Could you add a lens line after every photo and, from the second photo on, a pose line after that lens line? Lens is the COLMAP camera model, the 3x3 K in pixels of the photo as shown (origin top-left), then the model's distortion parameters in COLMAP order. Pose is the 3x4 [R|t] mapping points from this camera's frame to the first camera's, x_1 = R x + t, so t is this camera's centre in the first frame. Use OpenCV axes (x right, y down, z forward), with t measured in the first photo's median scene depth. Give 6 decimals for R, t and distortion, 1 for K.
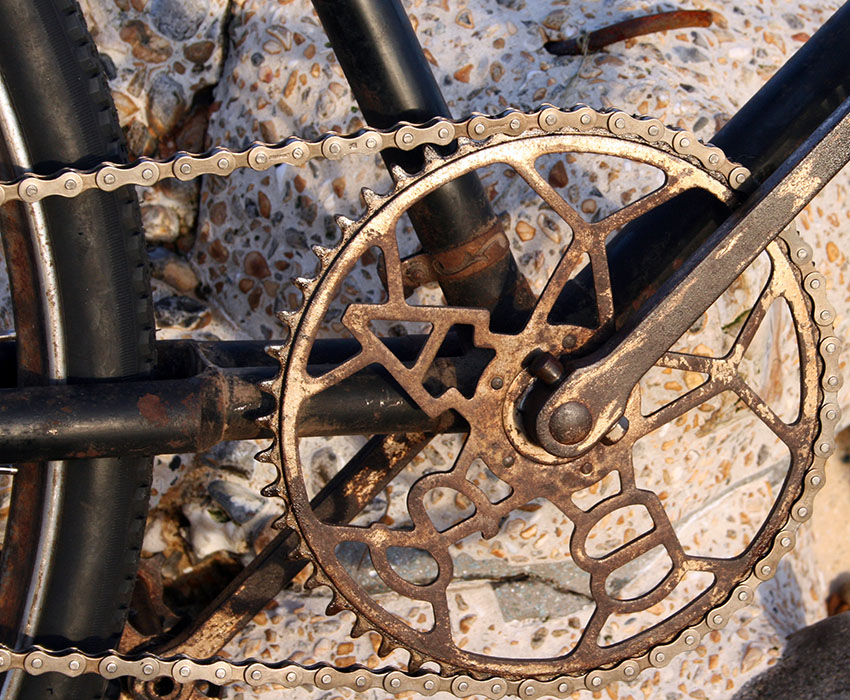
lens RADIAL K [[2675.8, 0, 425.1], [0, 2675.8, 349.8], [0, 0, 1]] dist [0.247204, 0.000000]
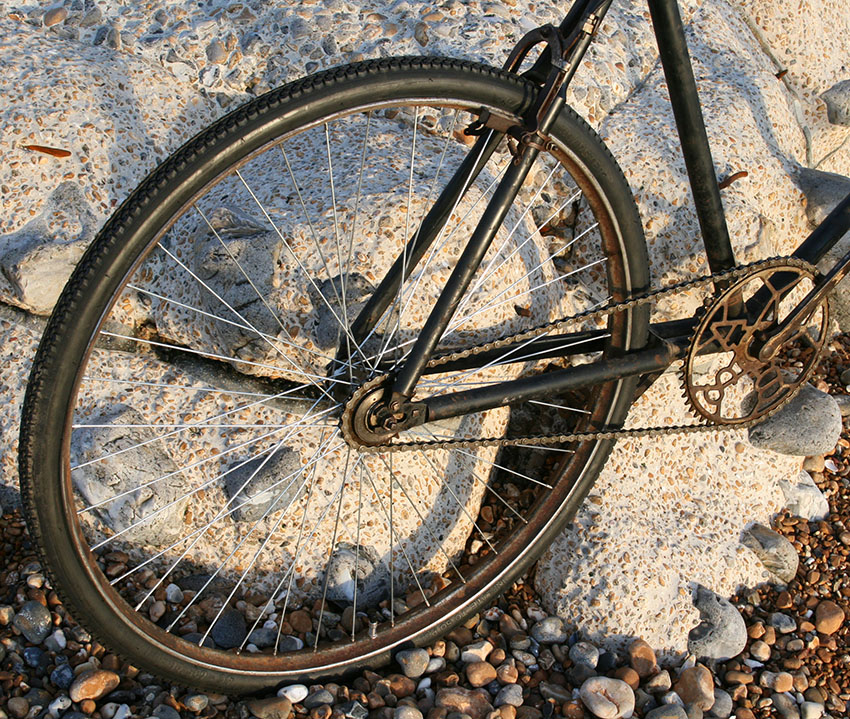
lens RADIAL K [[1549.0, 0, 425.0], [0, 1549.0, 359.5], [0, 0, 1]] dist [0.028147, 0.000000]
pose [[0.980857, -0.039794, 0.190619, -0.686314], [-0.002855, 0.975853, 0.218411, -0.360573], [-0.194708, -0.214774, 0.957059, -0.687556]]
